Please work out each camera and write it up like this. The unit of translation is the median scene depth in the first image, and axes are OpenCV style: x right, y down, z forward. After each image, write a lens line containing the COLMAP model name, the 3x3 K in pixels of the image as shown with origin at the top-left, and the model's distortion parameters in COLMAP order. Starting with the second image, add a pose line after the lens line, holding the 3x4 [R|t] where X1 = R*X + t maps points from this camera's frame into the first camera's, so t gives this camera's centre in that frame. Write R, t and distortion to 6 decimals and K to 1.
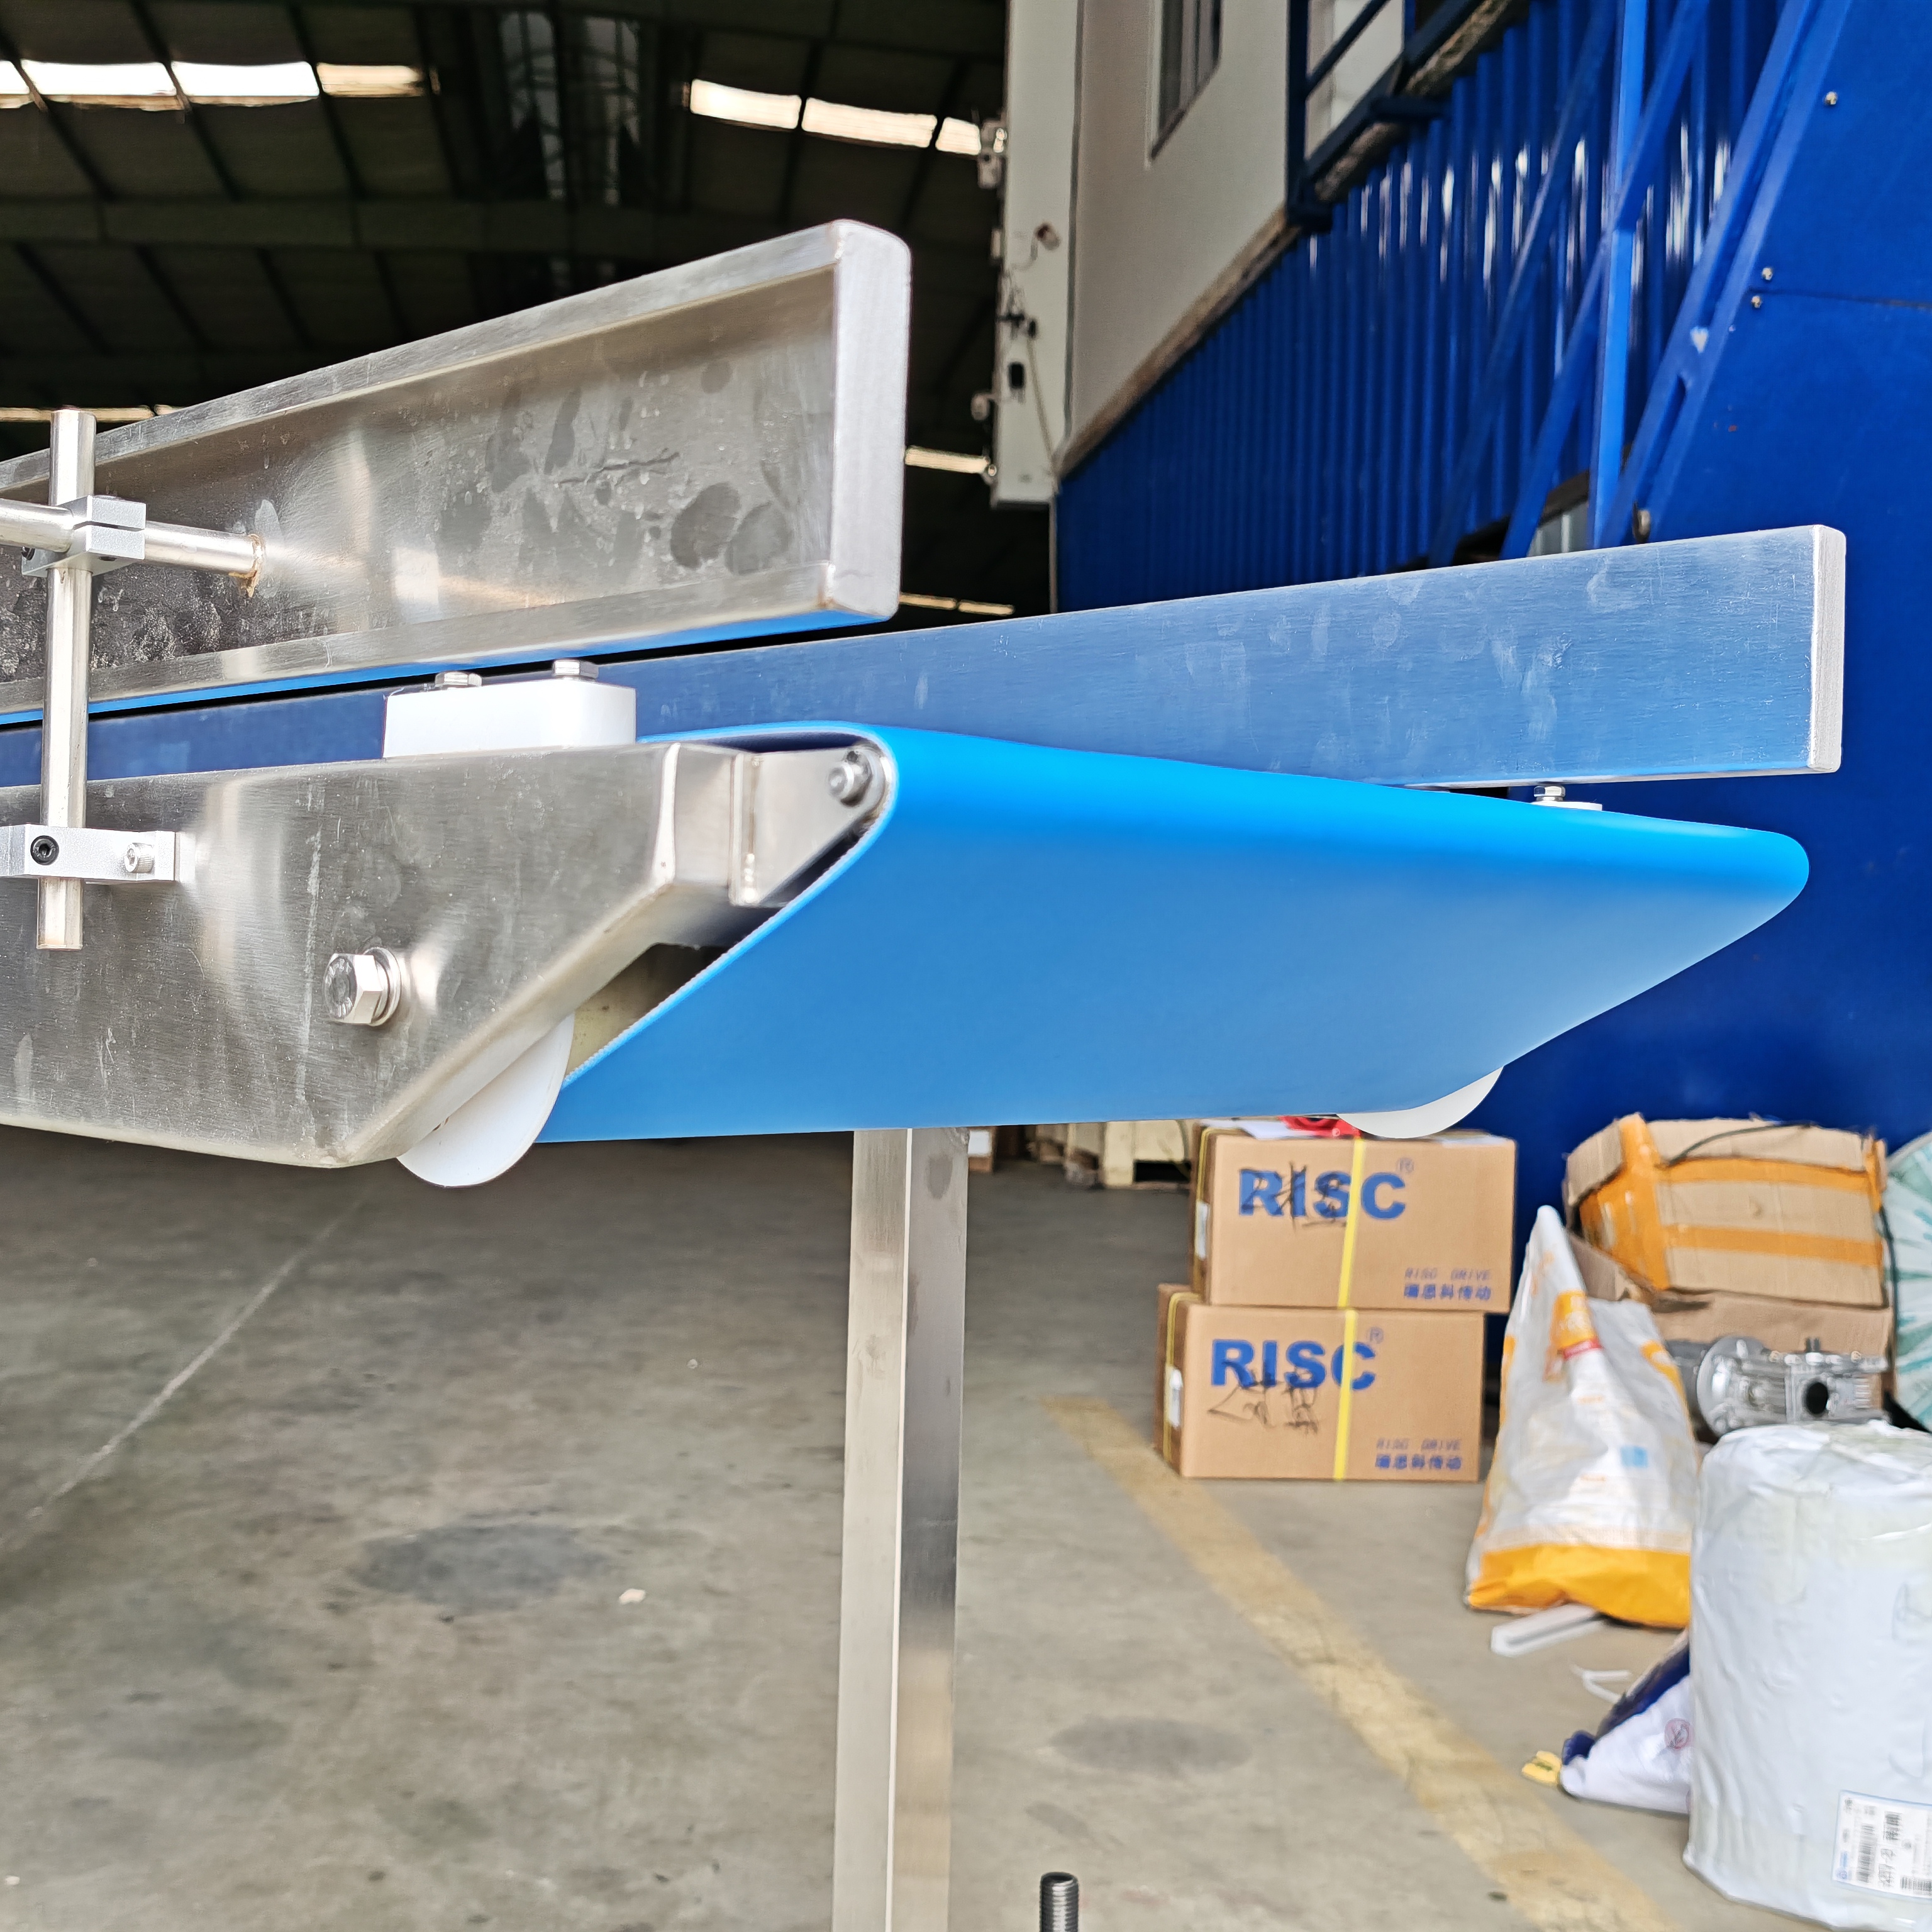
lens RADIAL K [[2590.3, 0, 936.7], [0, 2590.3, 966.0], [0, 0, 1]] dist [0.090068, -0.259307]
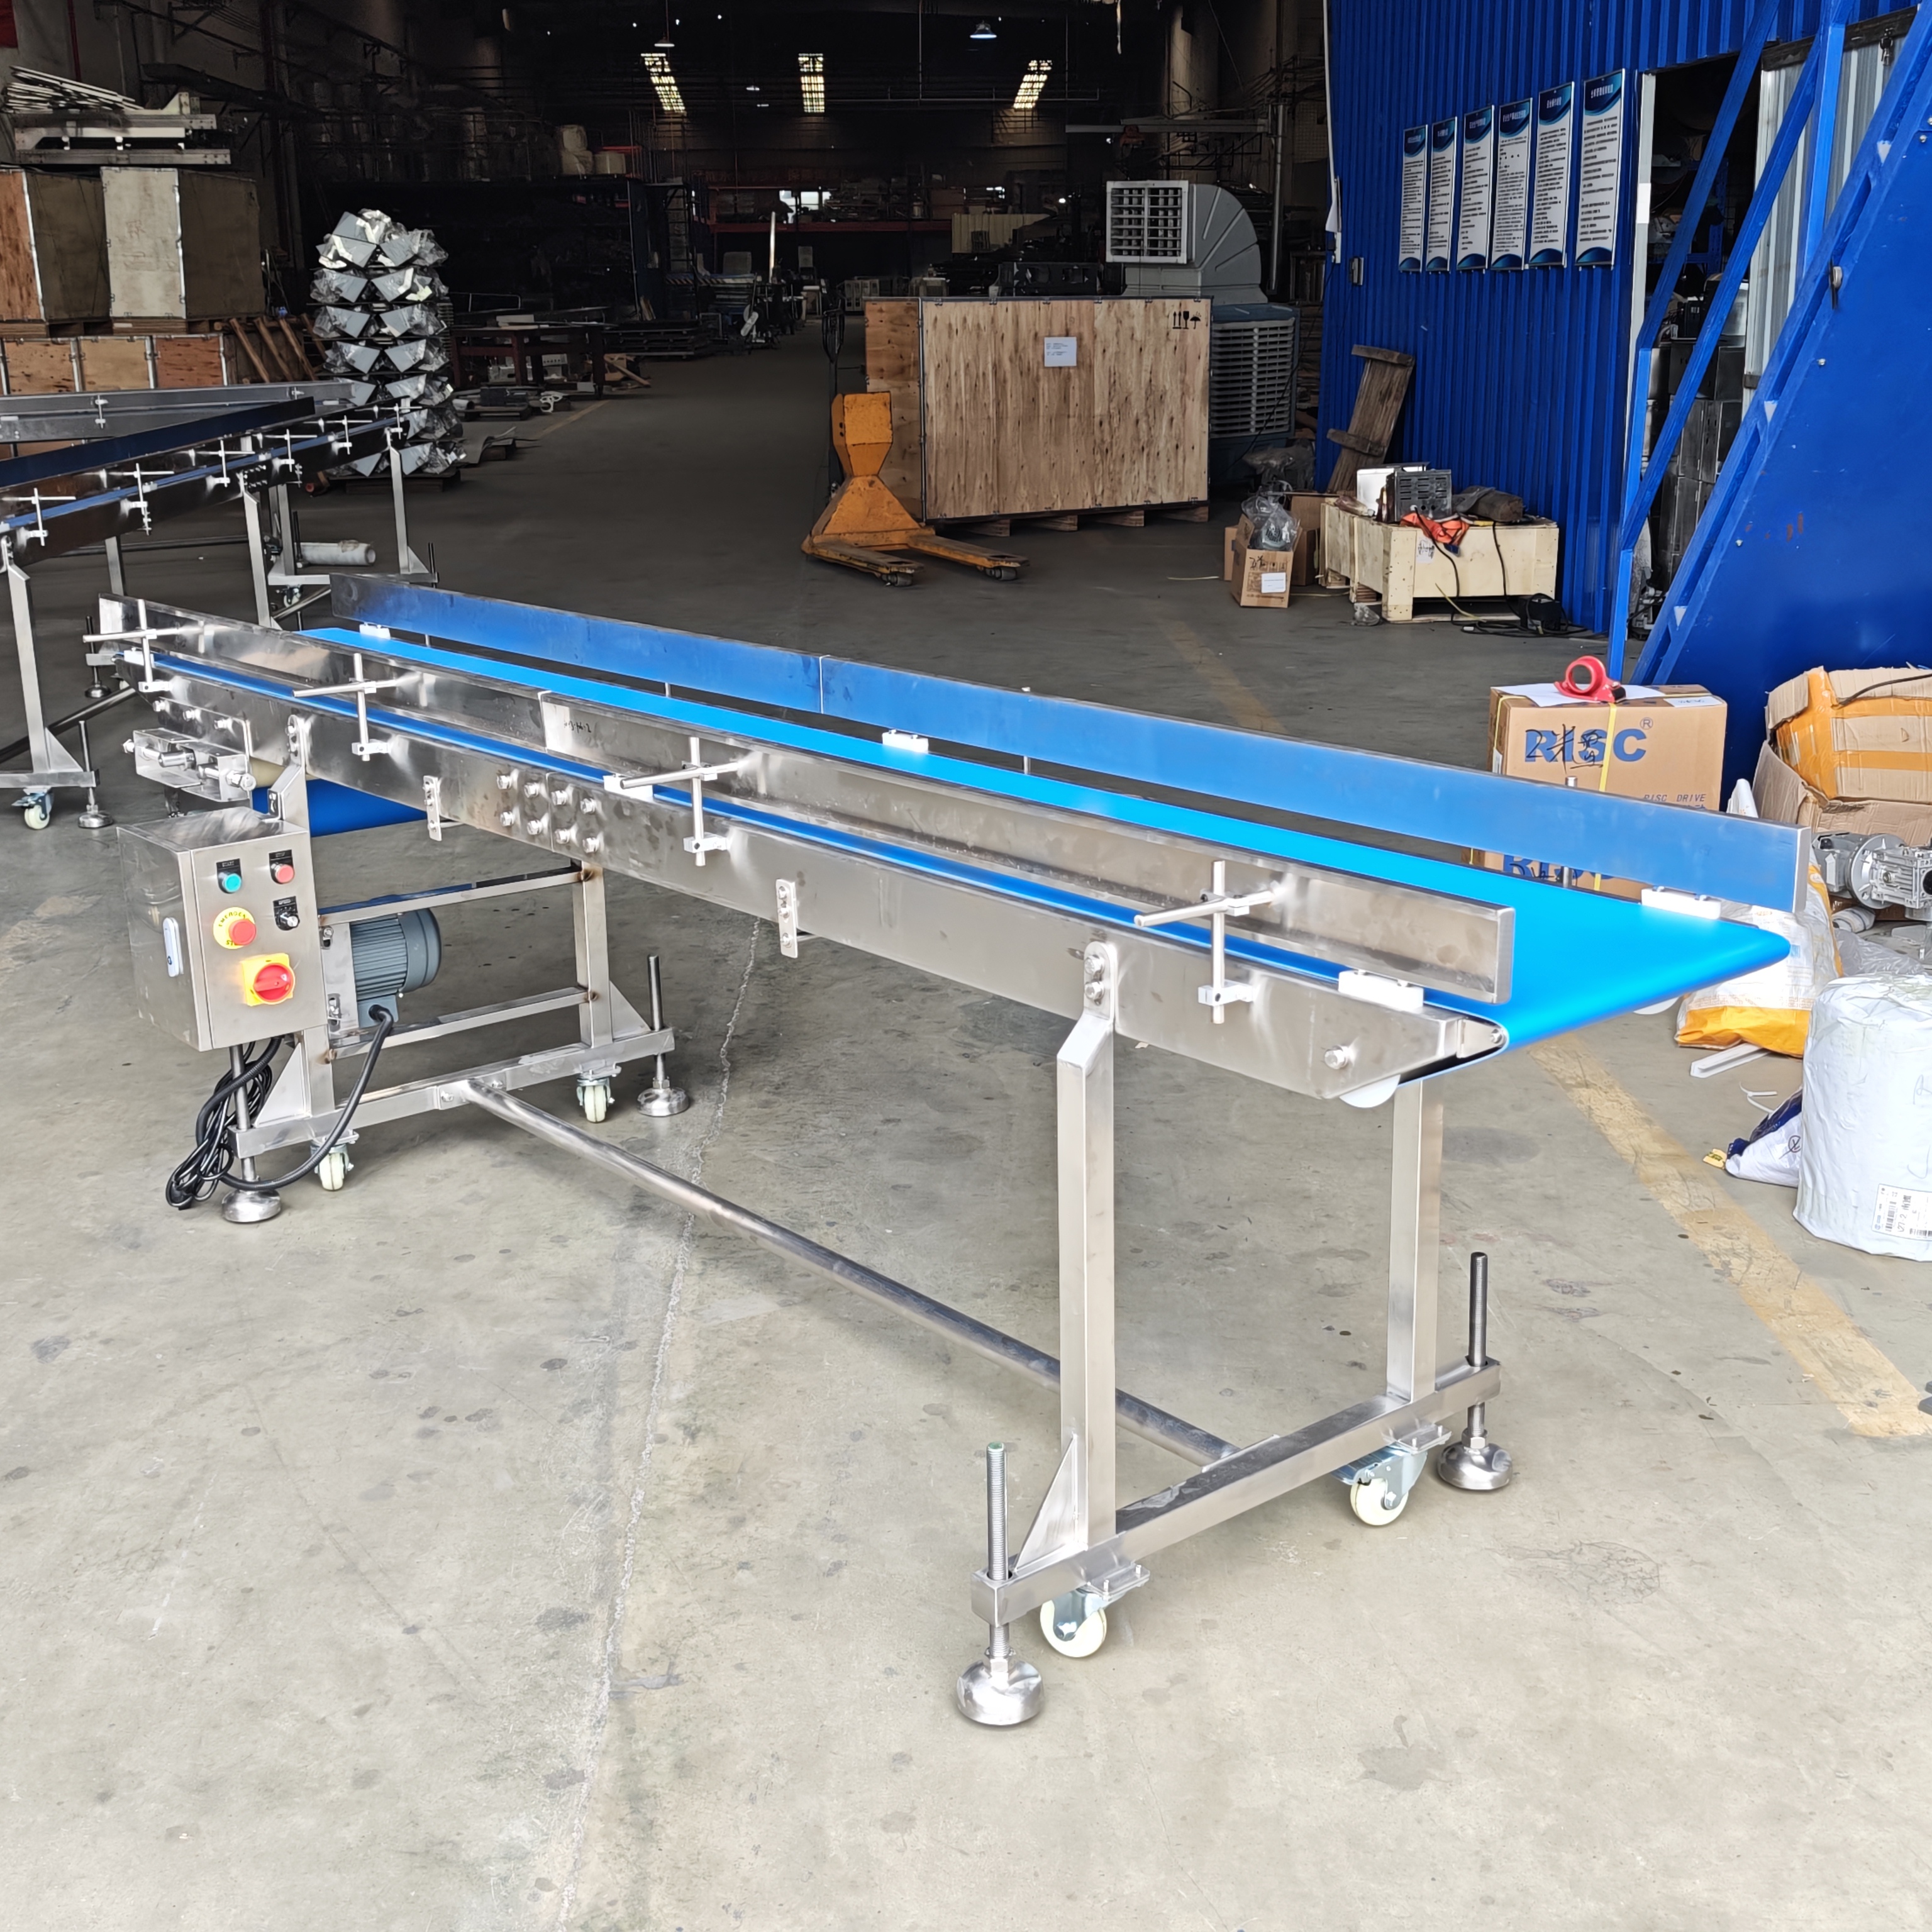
lens RADIAL K [[2424.7, 0, 966.0], [0, 2424.7, 966.0], [0, 0, 1]] dist [0.145213, -0.461110]
pose [[0.995555, -0.014895, -0.092992, -0.087725], [0.038783, 0.964644, 0.260689, -0.208505], [0.085821, -0.263137, 0.960934, -0.457516]]
